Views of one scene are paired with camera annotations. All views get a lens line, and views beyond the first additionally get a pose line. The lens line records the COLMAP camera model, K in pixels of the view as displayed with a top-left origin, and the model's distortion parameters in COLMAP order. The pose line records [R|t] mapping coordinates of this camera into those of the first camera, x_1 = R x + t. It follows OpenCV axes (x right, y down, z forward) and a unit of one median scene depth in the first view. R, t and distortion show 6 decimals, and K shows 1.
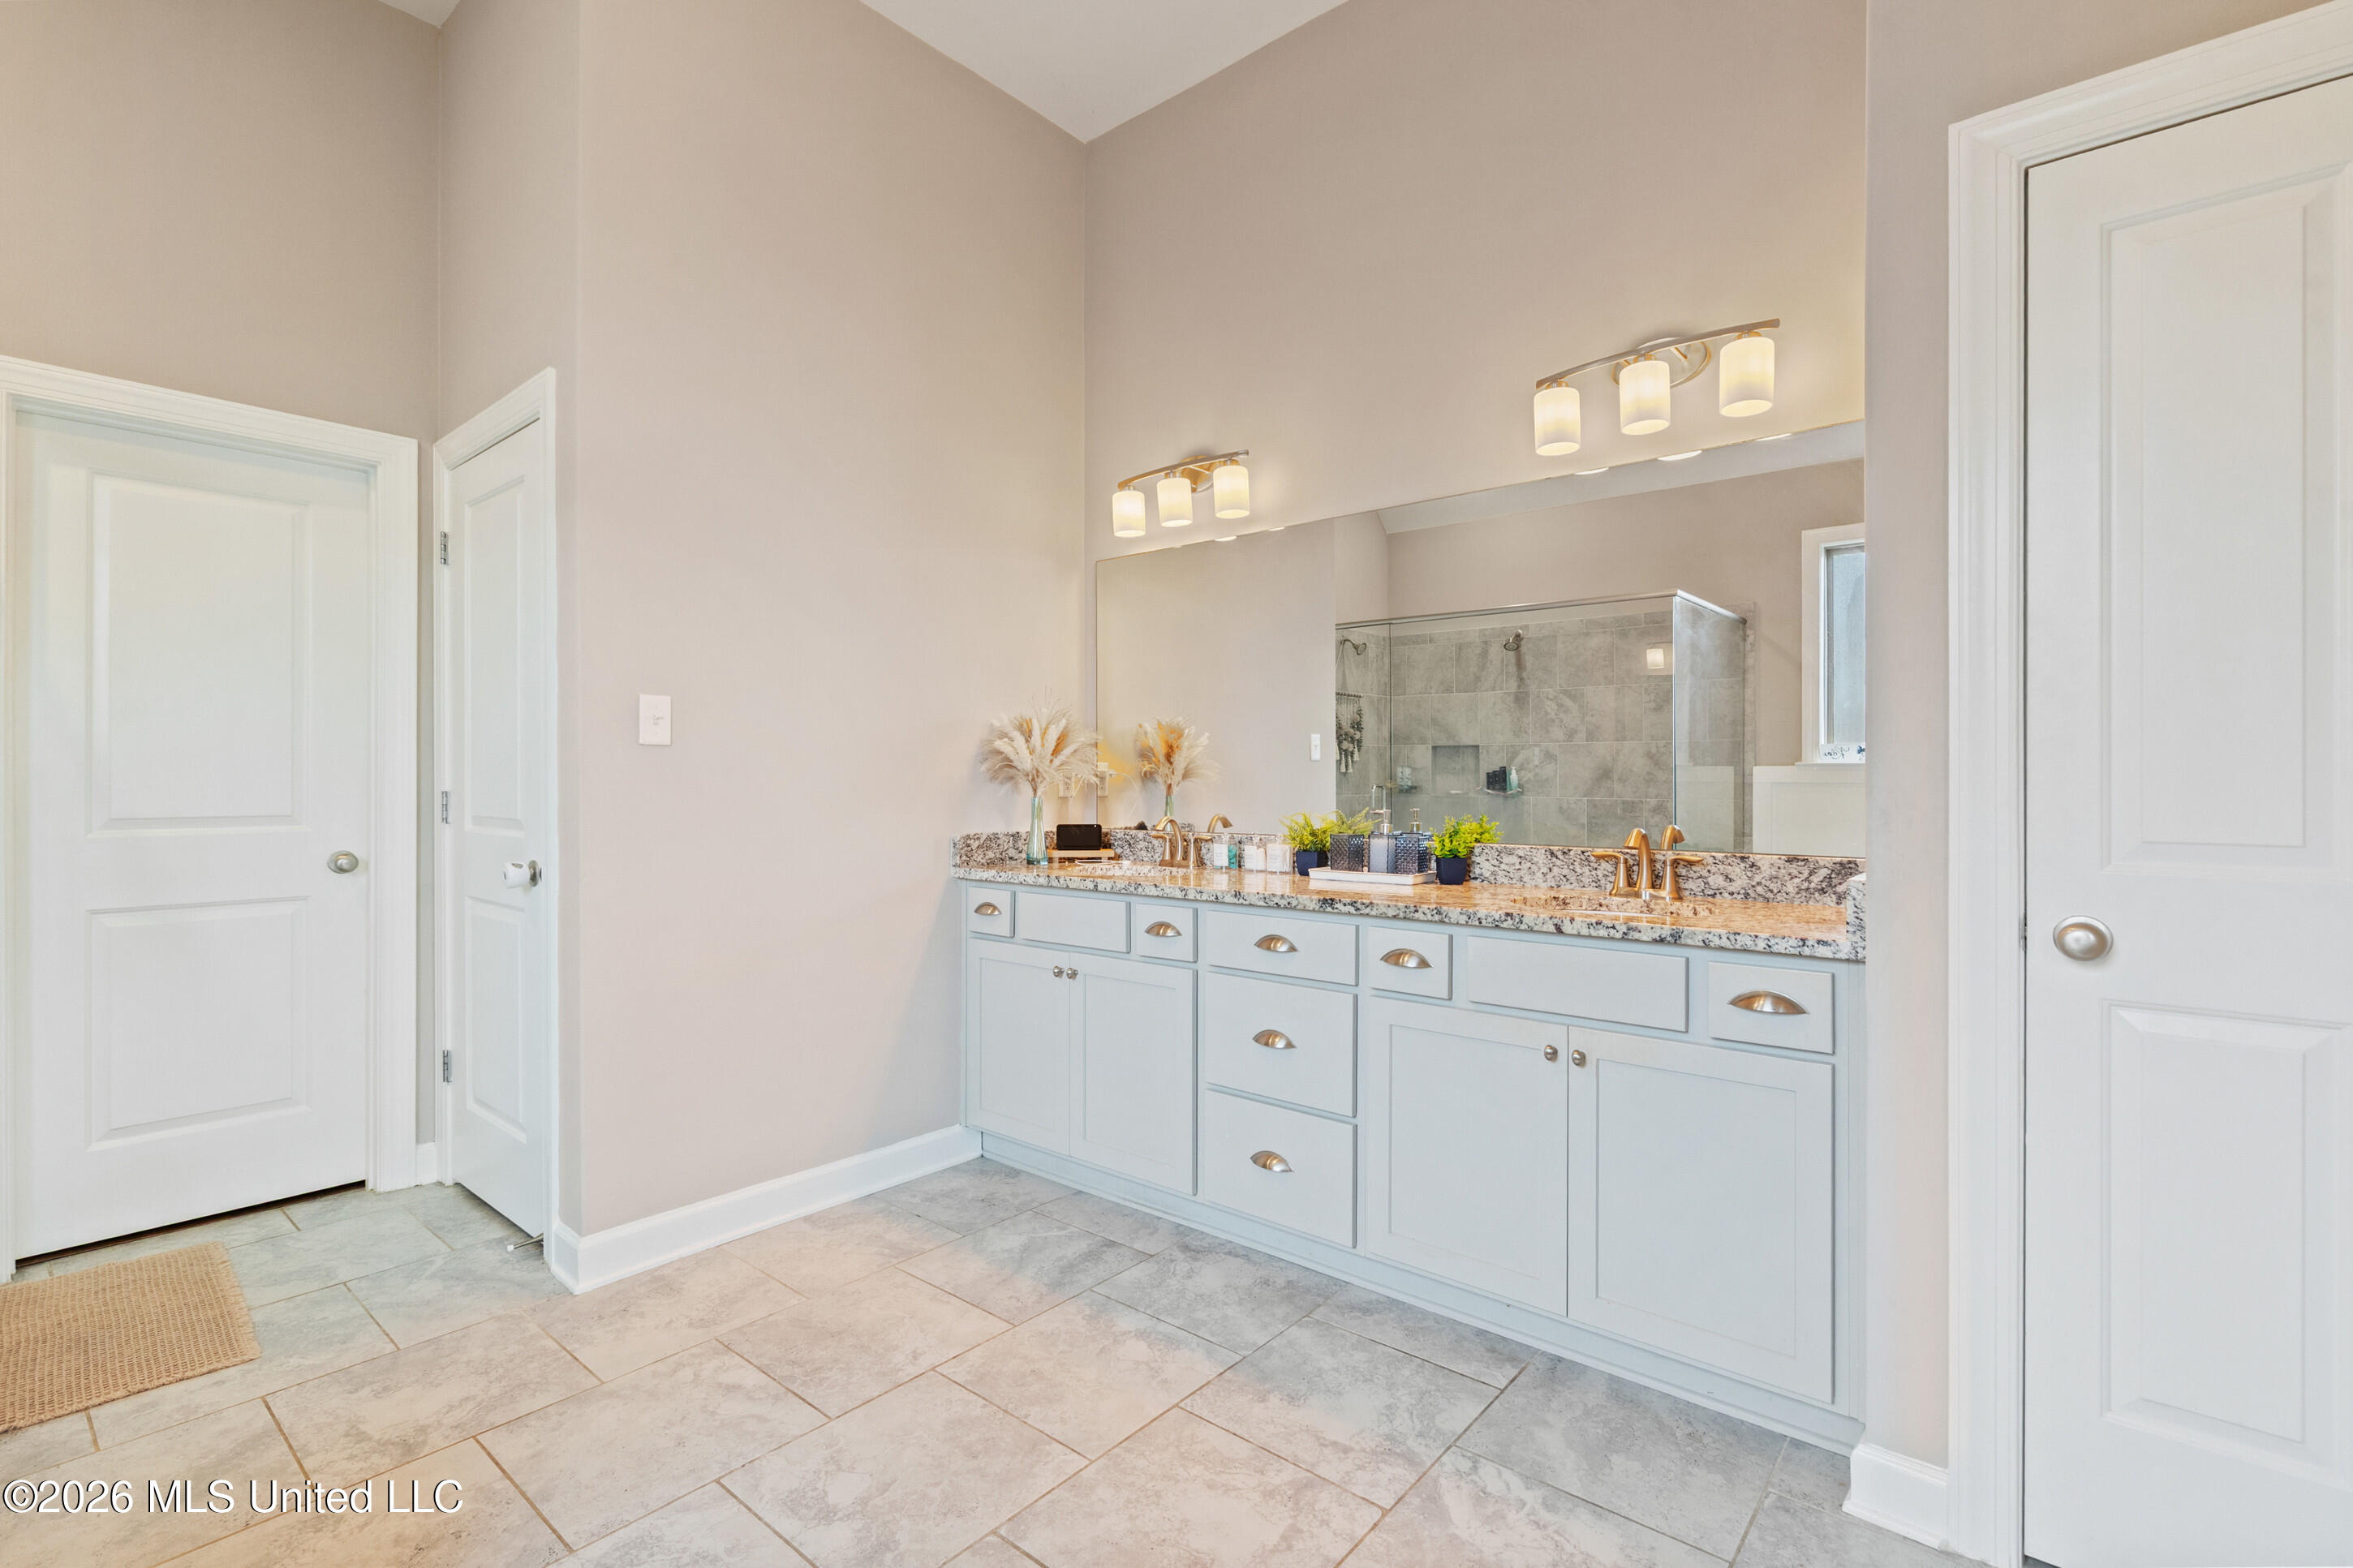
lens RADIAL K [[1083.1, 0, 1162.1], [0, 1083.1, 778.1], [0, 0, 1]] dist [0.003517, -0.001117]
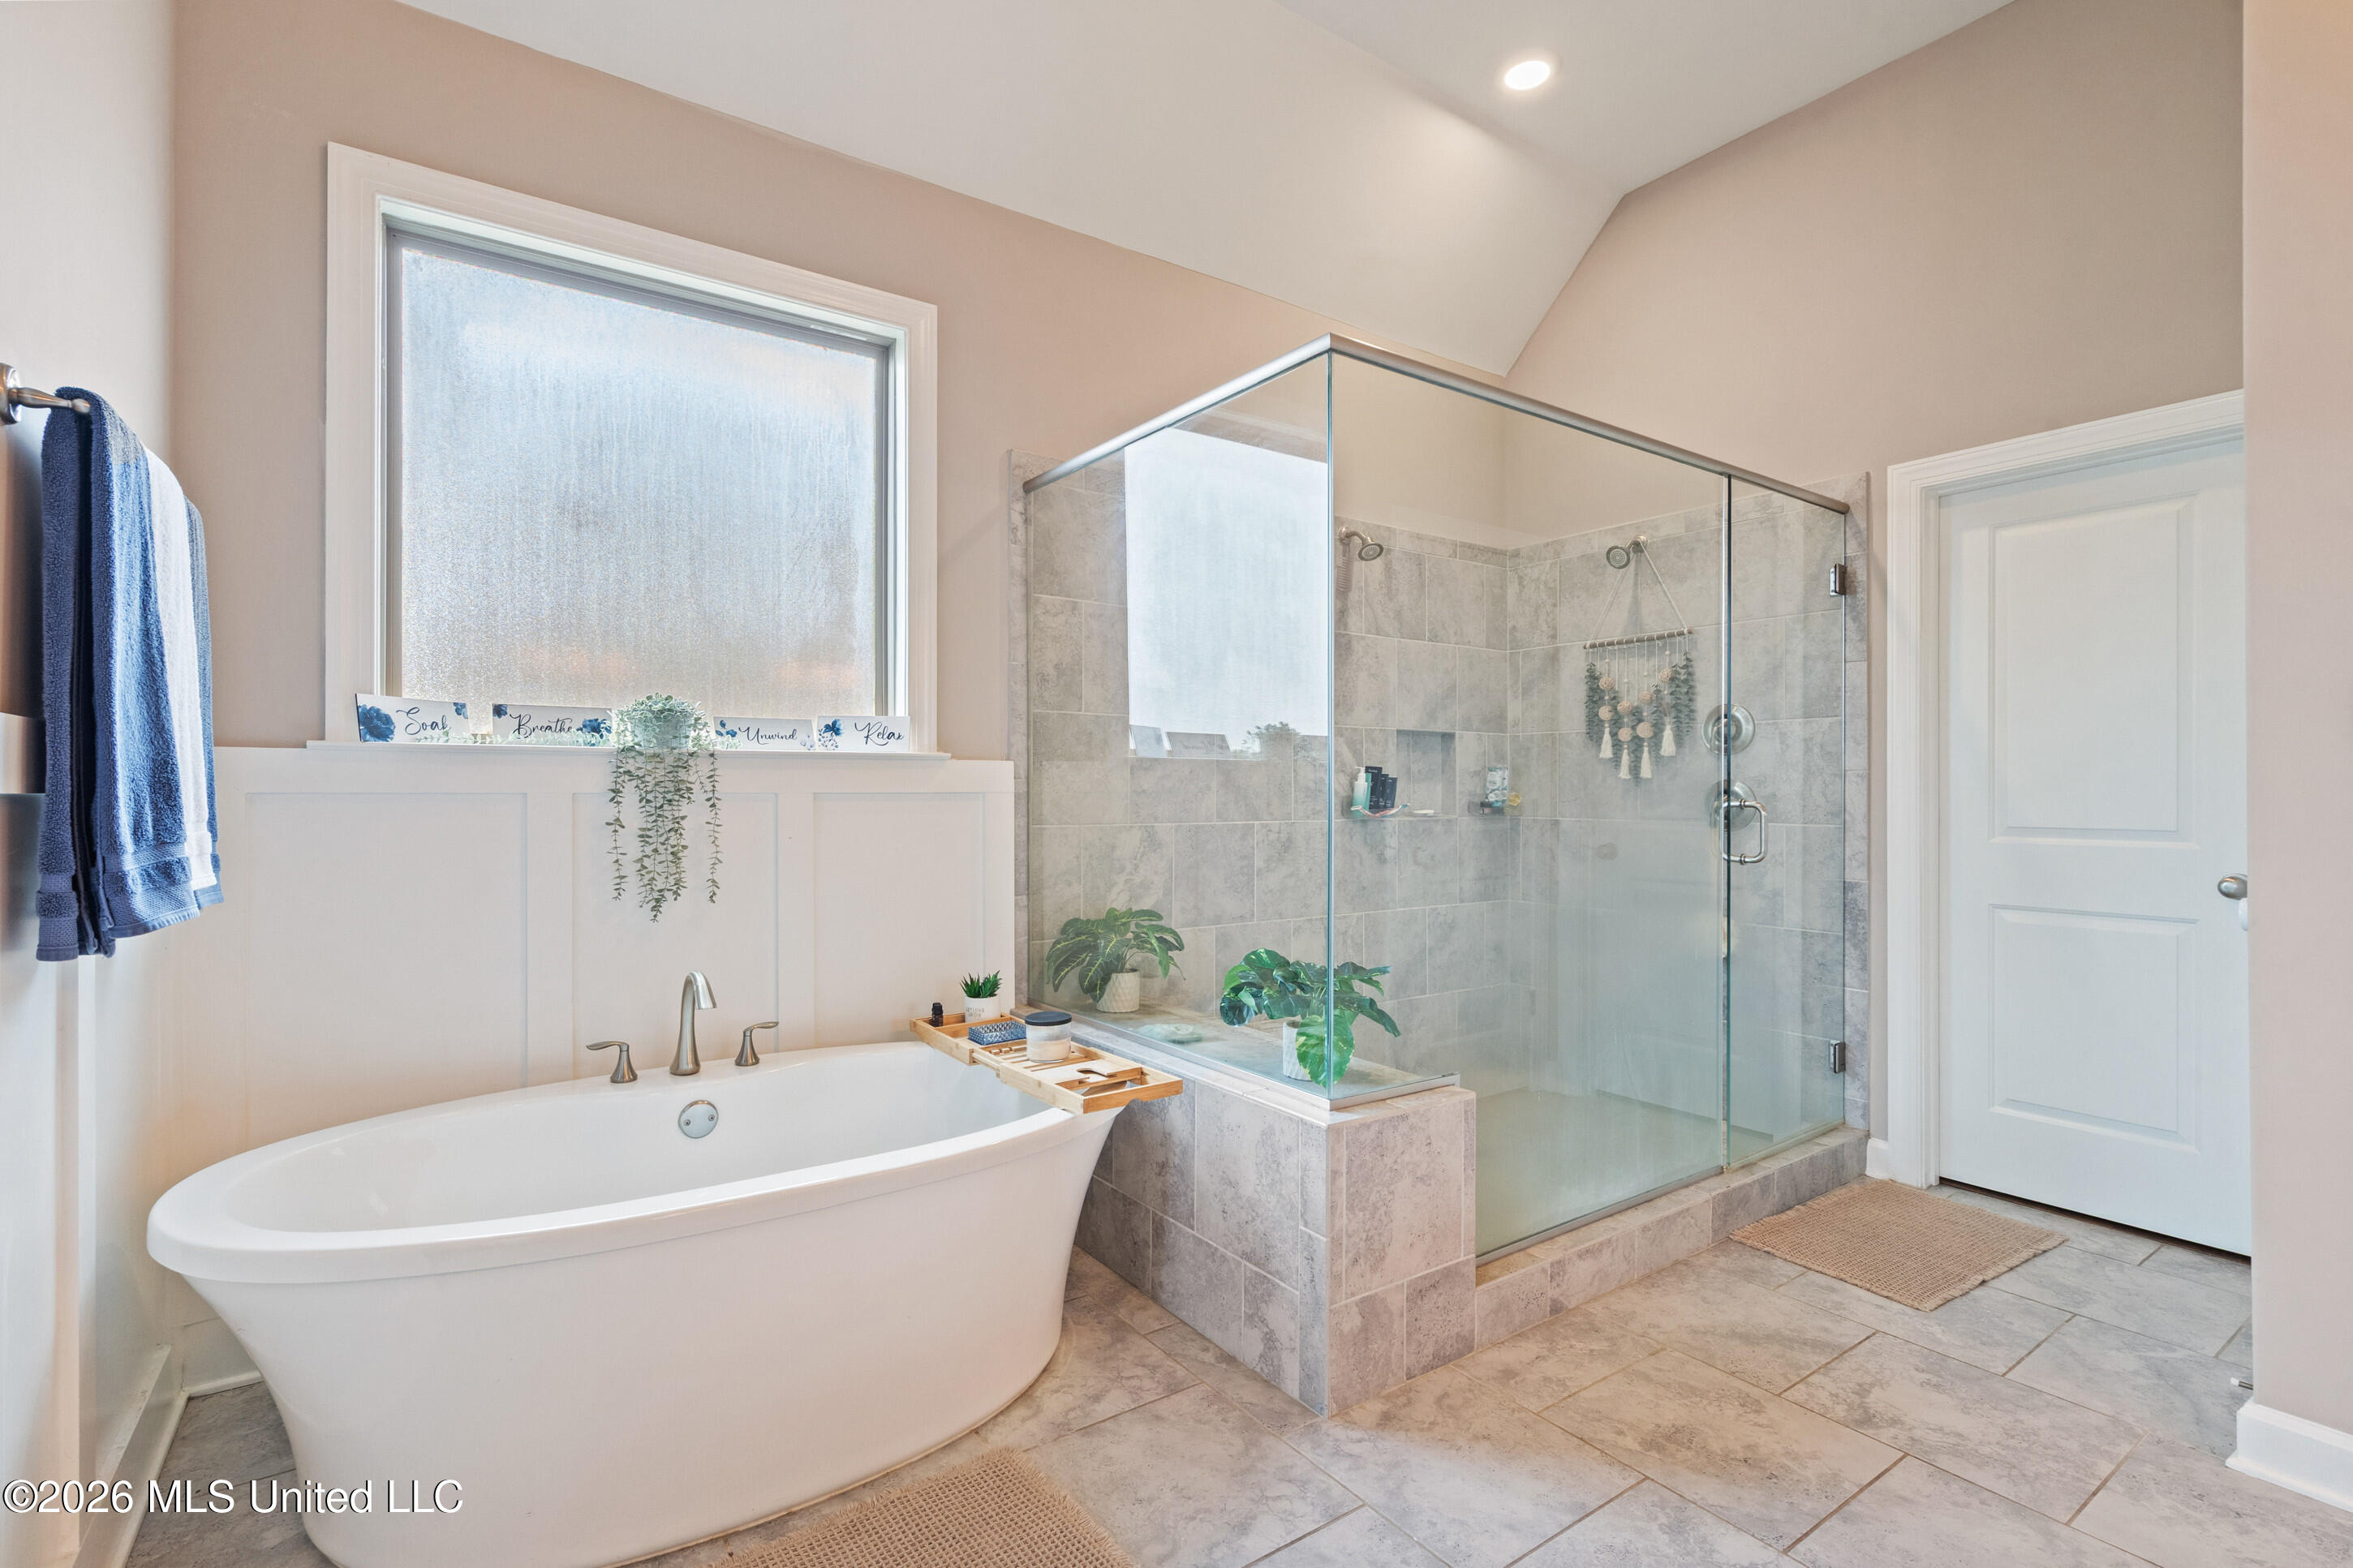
lens RADIAL K [[1083.1, 0, 1163.6], [0, 1083.1, 788.1], [0, 0, 1]] dist [0.003517, -0.001117]
pose [[-0.244113, 0.000896, -0.969746, 0.413892], [-0.006710, 0.999974, 0.002613, 0.000520], [0.969723, 0.007145, -0.244101, 0.487109]]
